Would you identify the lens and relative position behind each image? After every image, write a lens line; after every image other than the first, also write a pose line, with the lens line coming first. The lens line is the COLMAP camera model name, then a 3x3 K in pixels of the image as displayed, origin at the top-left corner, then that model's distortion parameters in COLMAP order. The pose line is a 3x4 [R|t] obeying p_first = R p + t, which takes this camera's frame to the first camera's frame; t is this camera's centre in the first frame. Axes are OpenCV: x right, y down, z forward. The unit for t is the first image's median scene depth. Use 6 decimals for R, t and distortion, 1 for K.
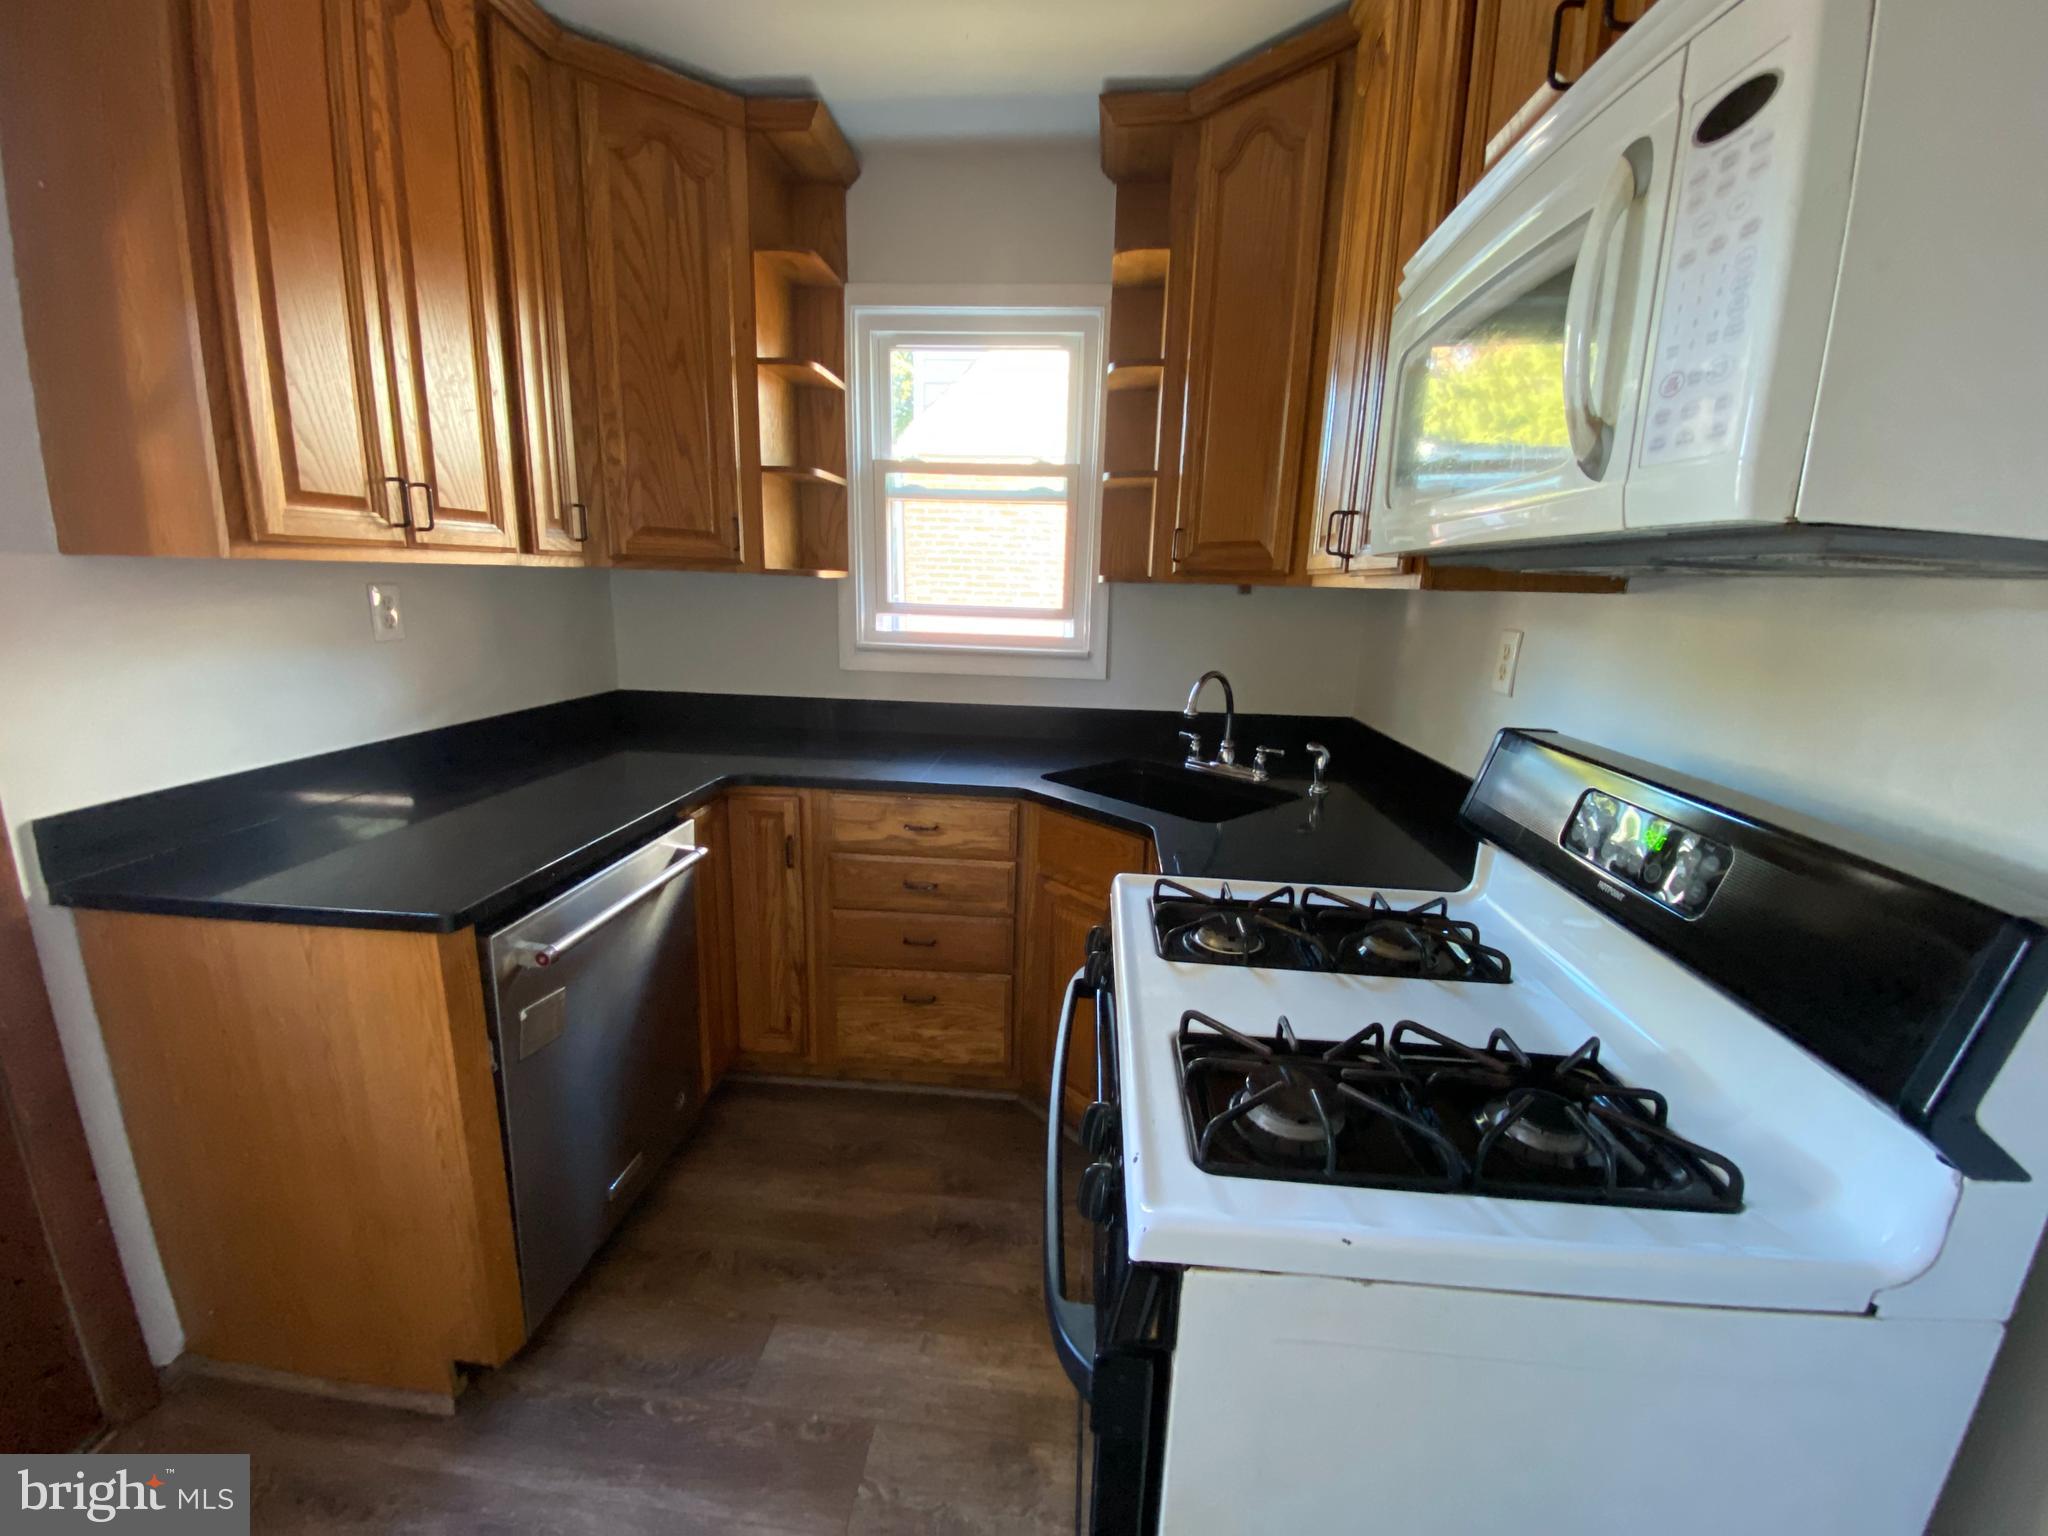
lens RADIAL K [[833.8, 0, 1025.0], [0, 833.8, 763.4], [0, 0, 1]] dist [0.070982, -0.038485]
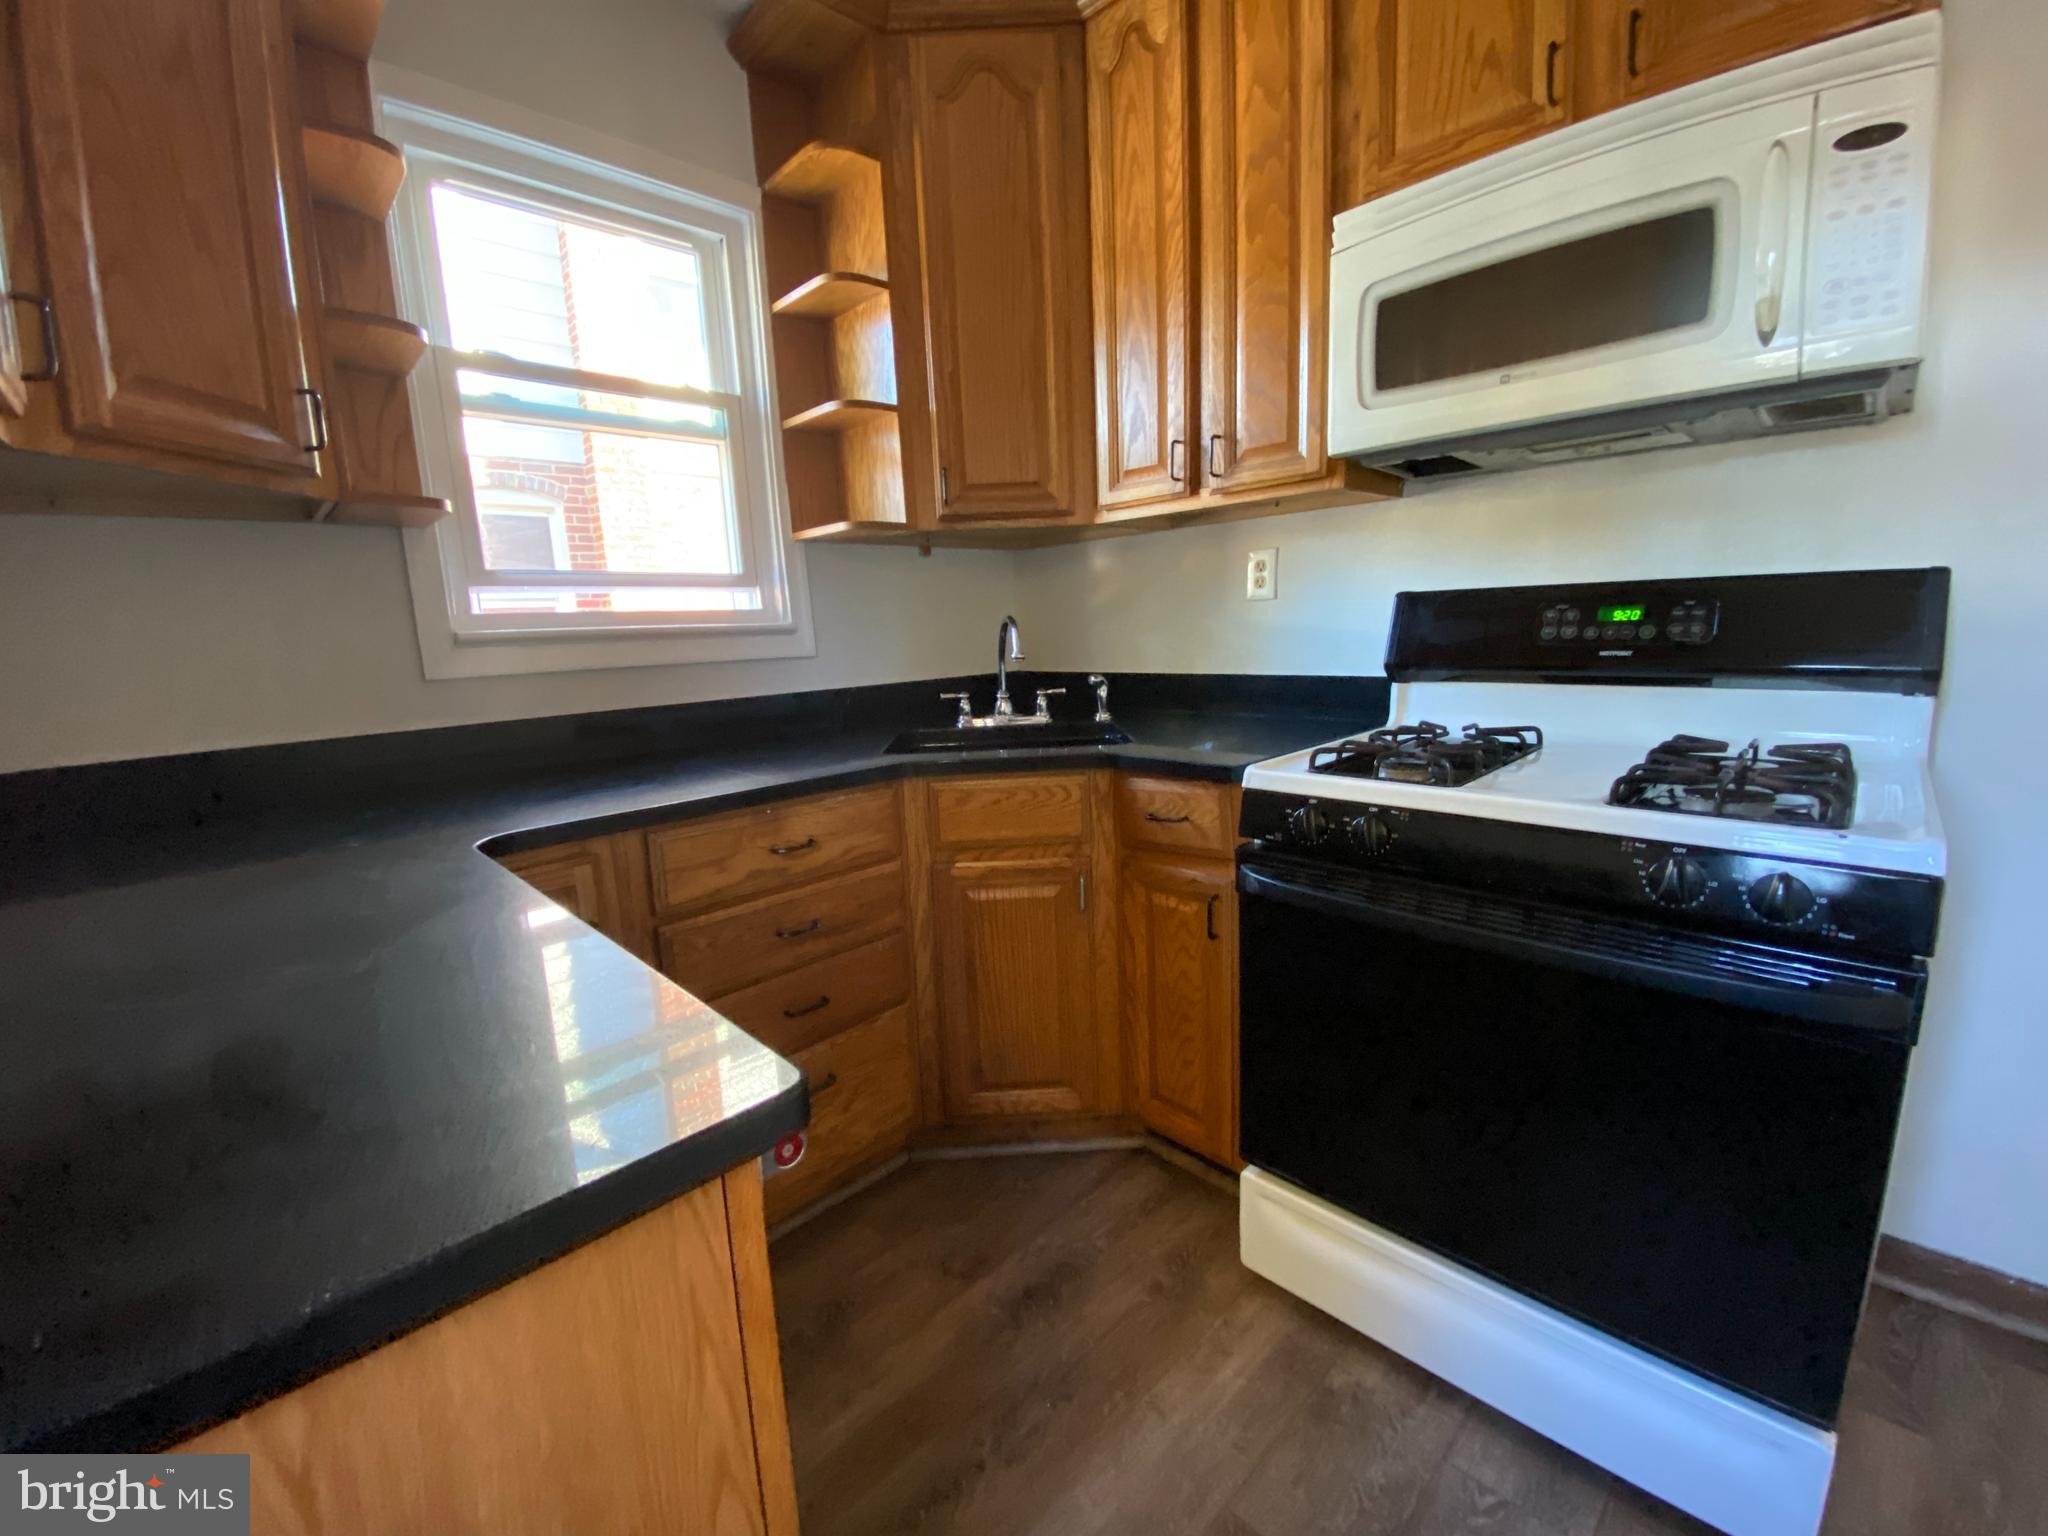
lens RADIAL K [[831.1, 0, 1024.0], [0, 831.1, 768.0], [0, 0, 1]] dist [0.030938, -0.026455]
pose [[0.647515, -0.183651, 0.739592, -0.507760], [0.217860, 0.974632, 0.051278, 0.016936], [-0.730247, 0.127924, 0.671099, 0.363532]]
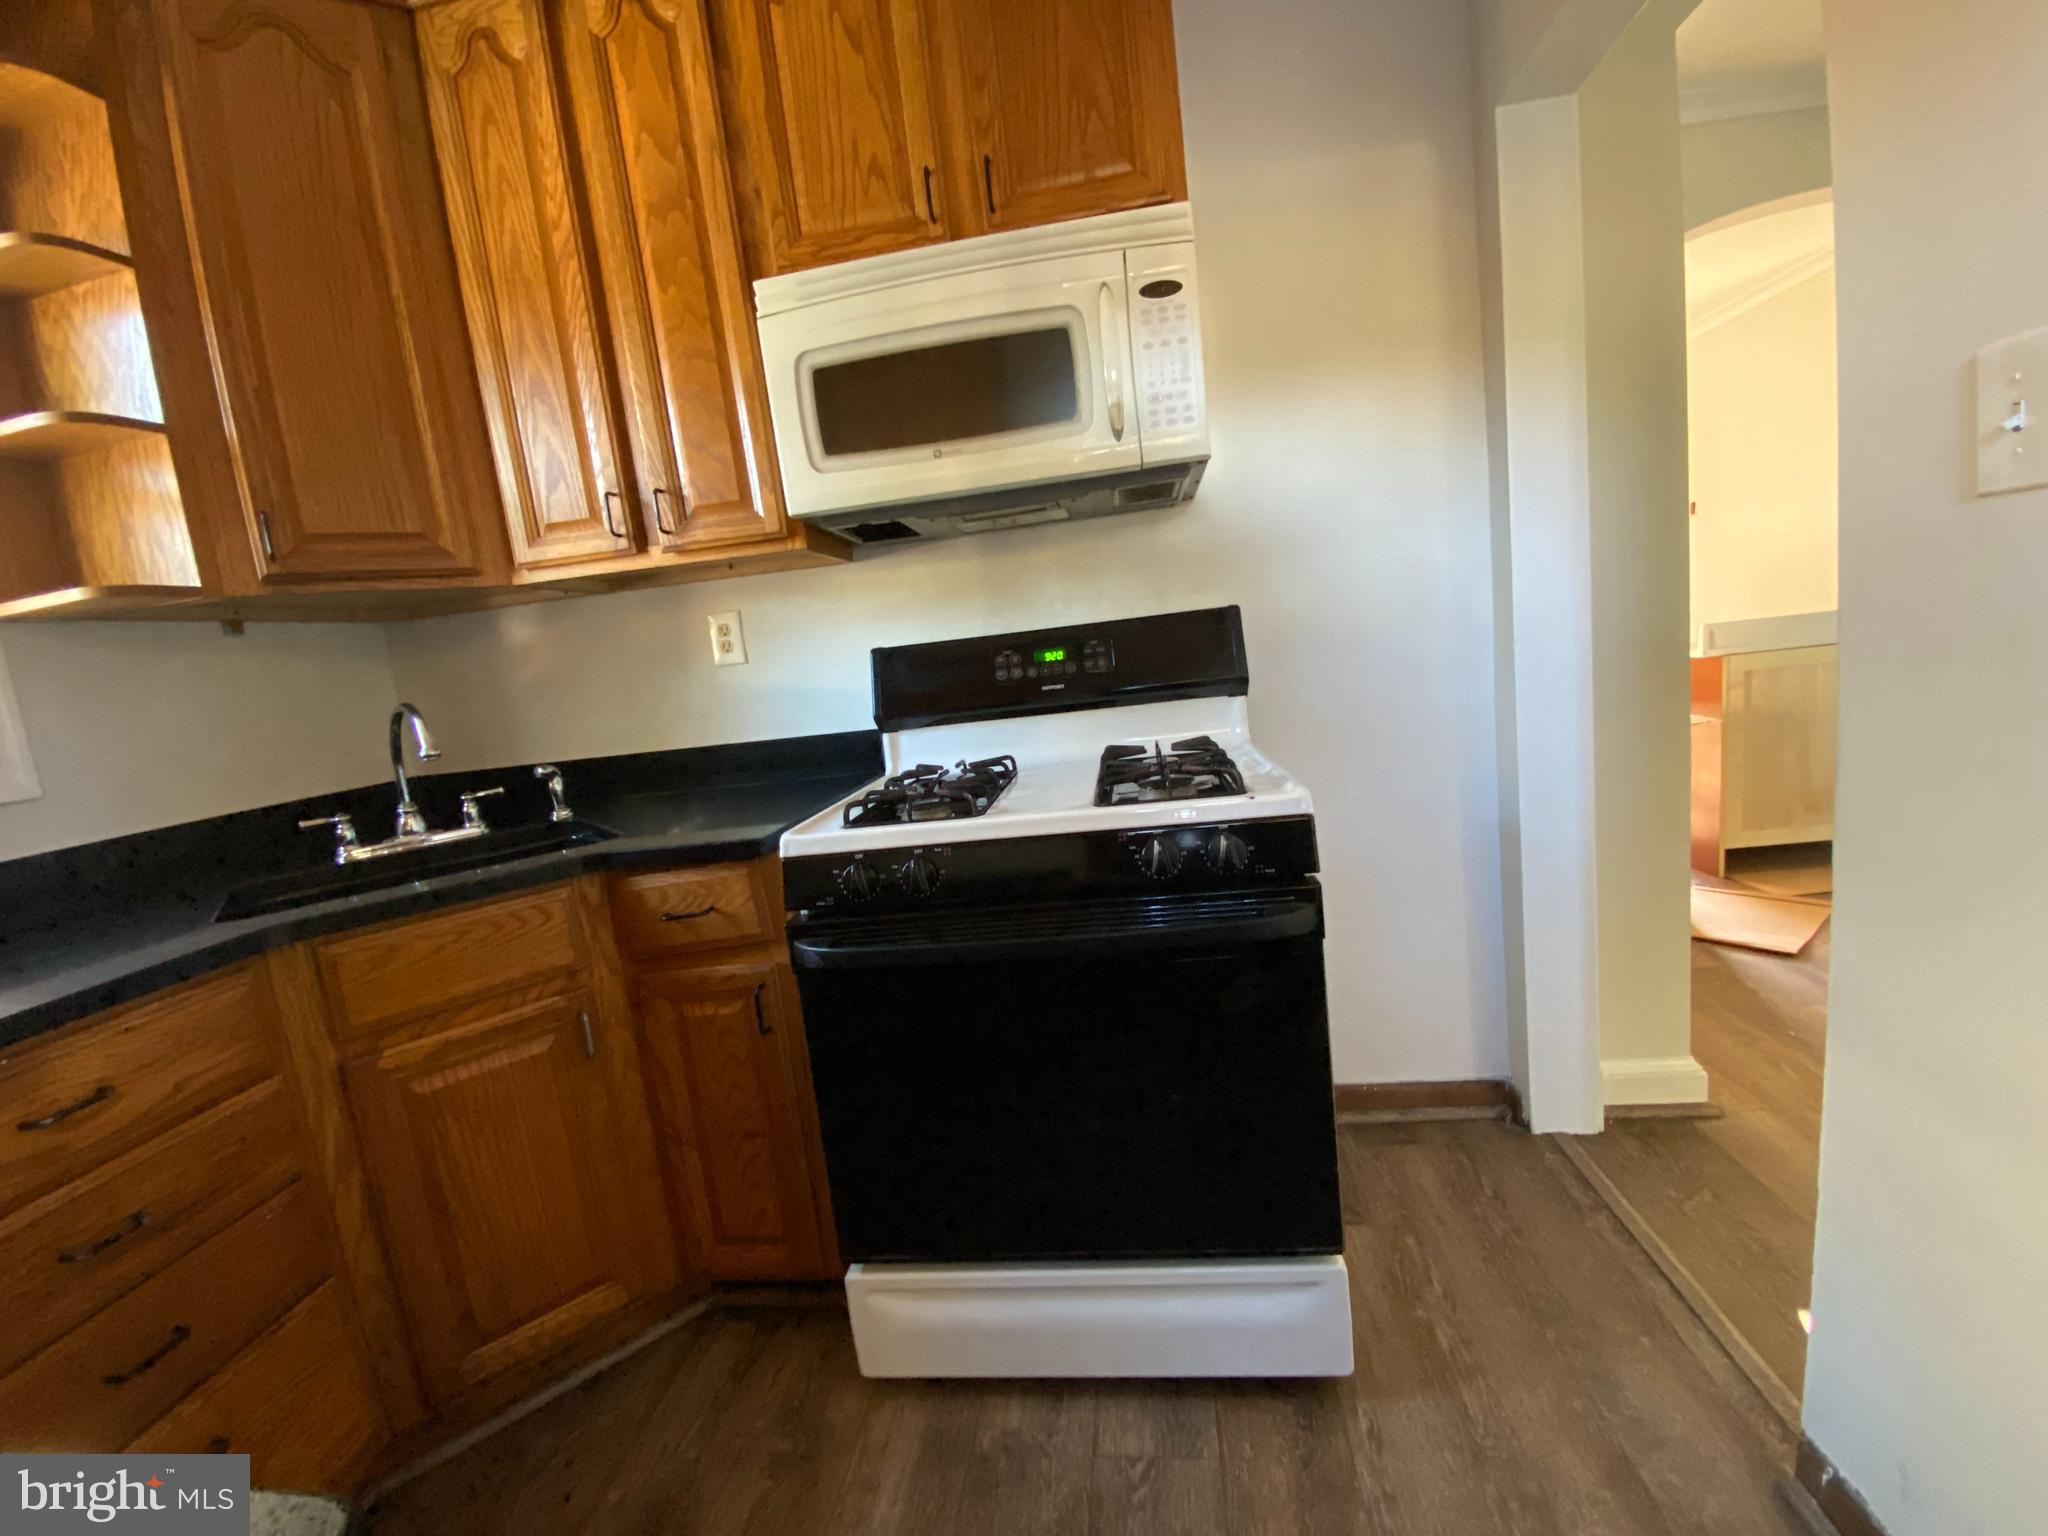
lens RADIAL K [[831.1, 0, 1024.0], [0, 831.1, 768.0], [0, 0, 1]] dist [0.030938, -0.026455]
pose [[0.033393, -0.168974, 0.985055, -0.490373], [0.324756, 0.933956, 0.149200, 0.009779], [-0.945208, 0.314920, 0.086063, 0.439065]]
